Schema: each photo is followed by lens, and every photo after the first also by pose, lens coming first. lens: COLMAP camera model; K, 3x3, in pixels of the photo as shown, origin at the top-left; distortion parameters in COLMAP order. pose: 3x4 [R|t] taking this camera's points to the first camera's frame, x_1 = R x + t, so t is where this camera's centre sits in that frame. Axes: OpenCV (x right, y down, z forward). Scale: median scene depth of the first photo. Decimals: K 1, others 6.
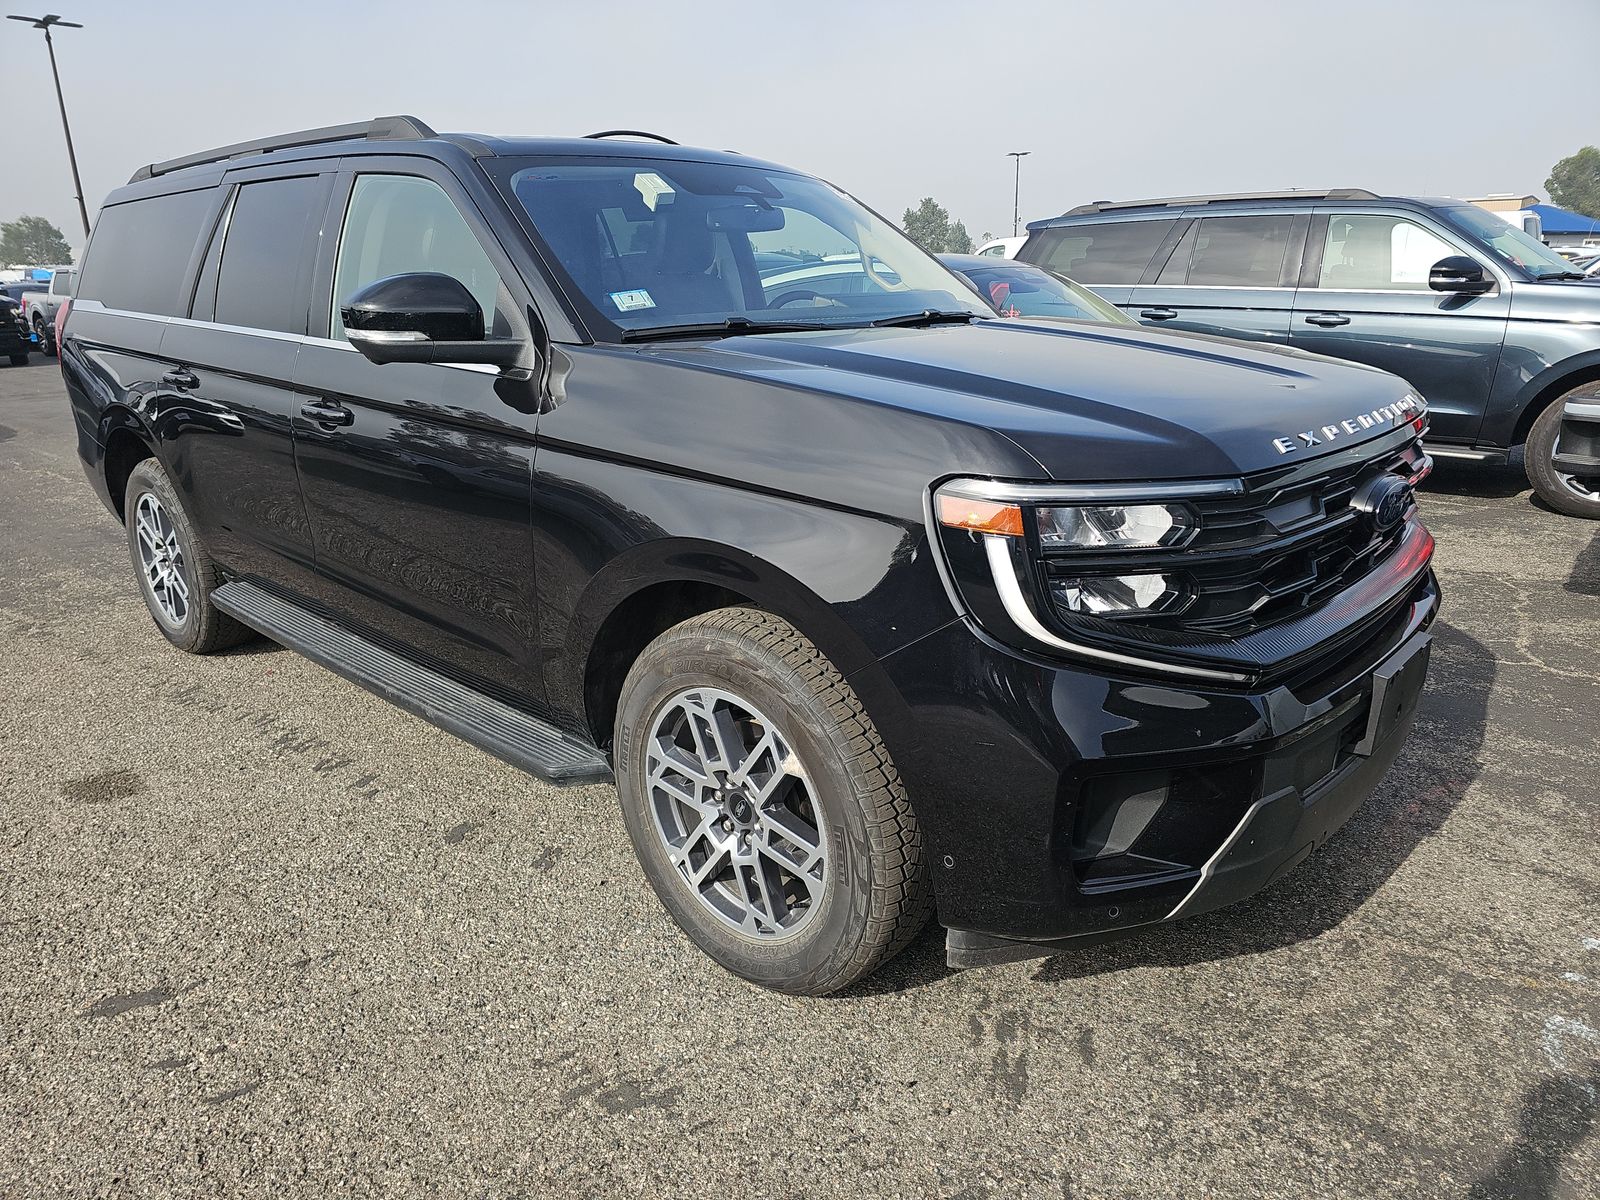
lens RADIAL K [[1090.4, 0, 800.0], [0, 1090.4, 600.0], [0, 0, 1]] dist [0.005743, 0.002128]
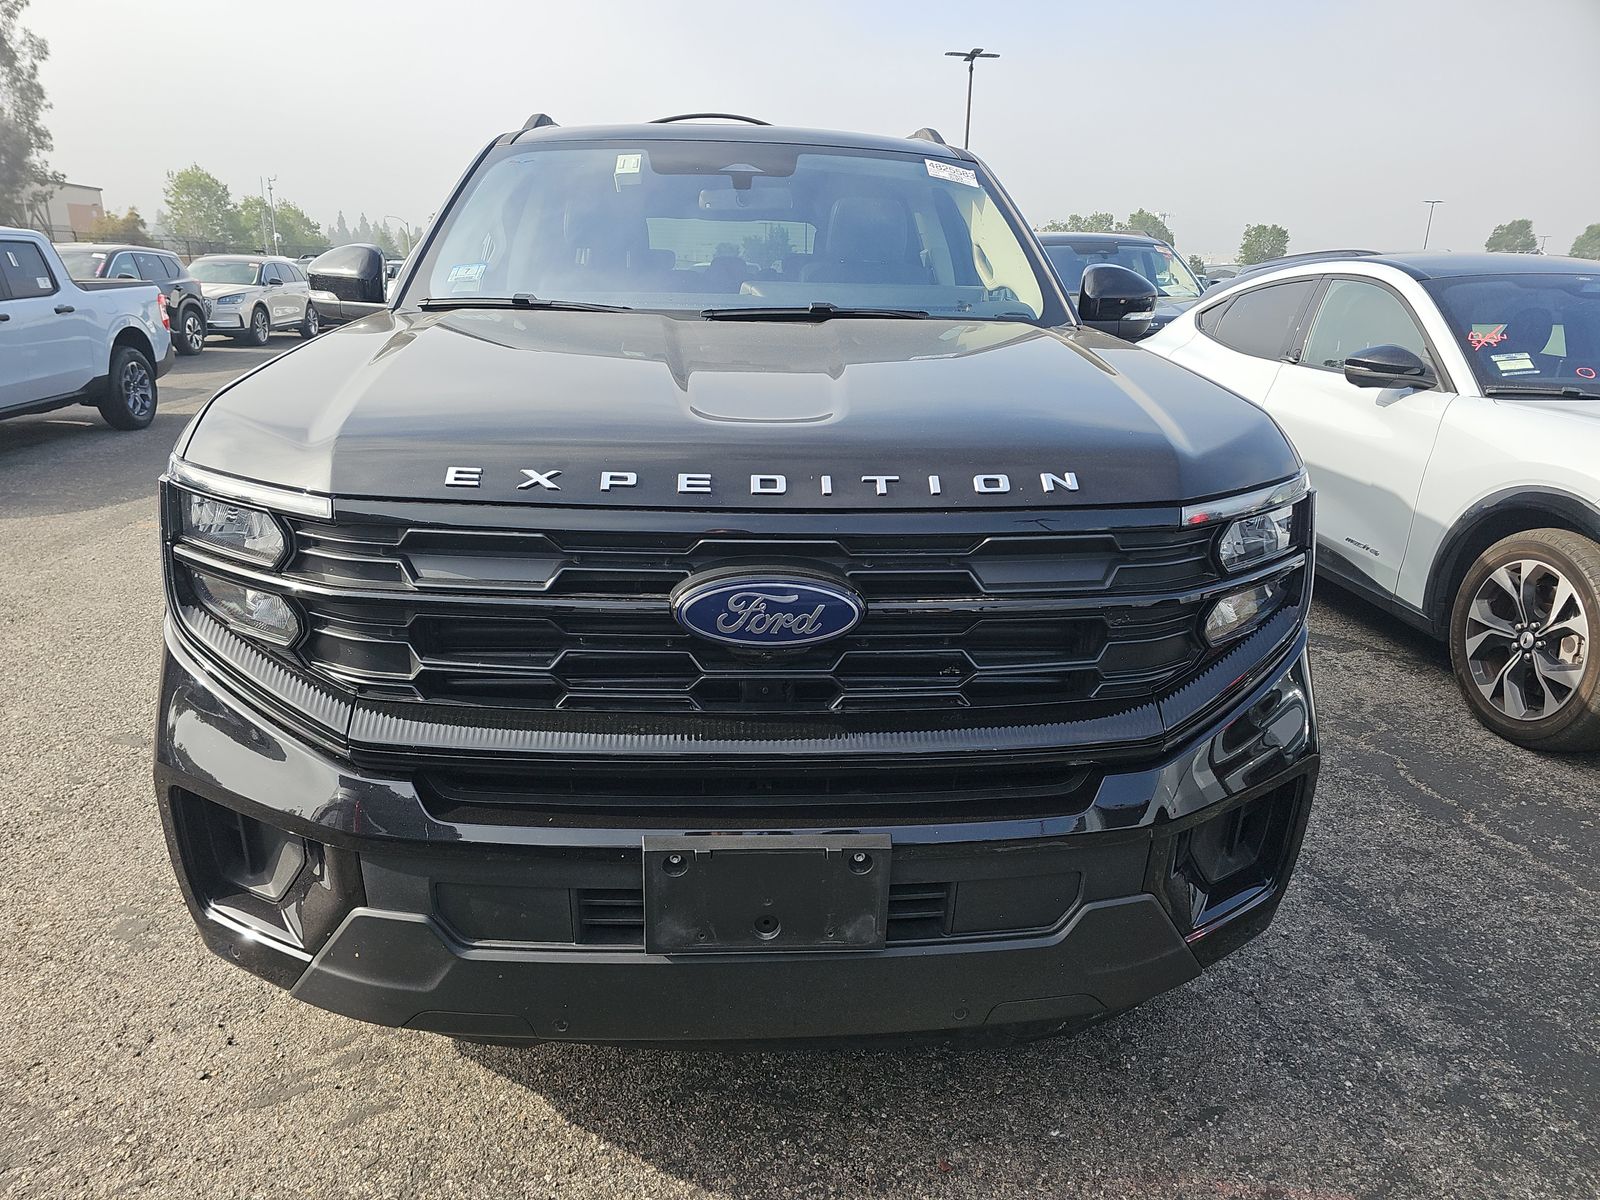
lens RADIAL K [[1090.4, 0, 800.0], [0, 1090.4, 600.0], [0, 0, 1]] dist [0.005743, 0.002128]
pose [[0.712668, 0.233644, -0.661449, 0.683446], [-0.236457, 0.967733, 0.087066, -0.108239], [0.660449, 0.094356, 0.744919, 0.360820]]
